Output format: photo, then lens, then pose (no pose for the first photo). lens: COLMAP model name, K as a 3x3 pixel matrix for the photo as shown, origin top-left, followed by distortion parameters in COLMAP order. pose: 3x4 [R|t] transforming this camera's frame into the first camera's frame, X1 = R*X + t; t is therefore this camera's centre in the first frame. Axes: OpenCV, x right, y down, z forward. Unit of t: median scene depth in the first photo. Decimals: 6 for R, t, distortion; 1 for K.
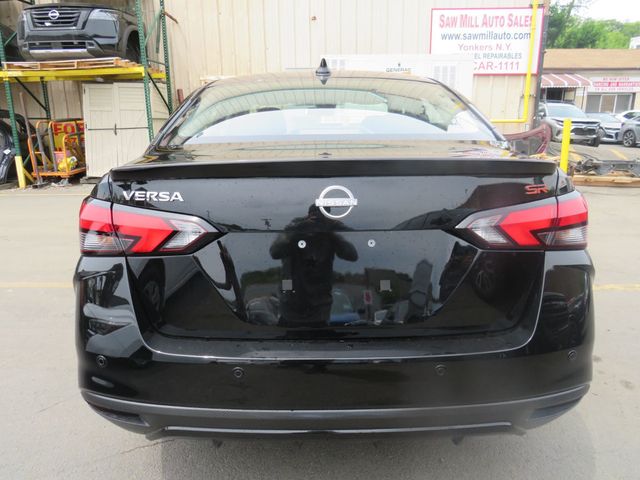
lens RADIAL K [[470.8, 0, 318.2], [0, 470.8, 246.4], [0, 0, 1]] dist [-0.049022, 0.035088]
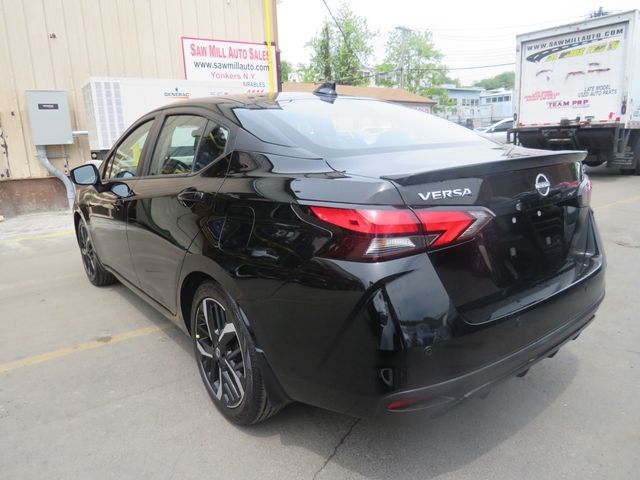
lens RADIAL K [[470.8, 0, 314.3], [0, 470.8, 241.3], [0, 0, 1]] dist [-0.049022, 0.035088]
pose [[0.798902, -0.150789, 0.582252, -0.194035], [0.186744, 0.982407, -0.001809, -0.007656], [-0.571736, 0.110177, 0.813006, 0.037376]]
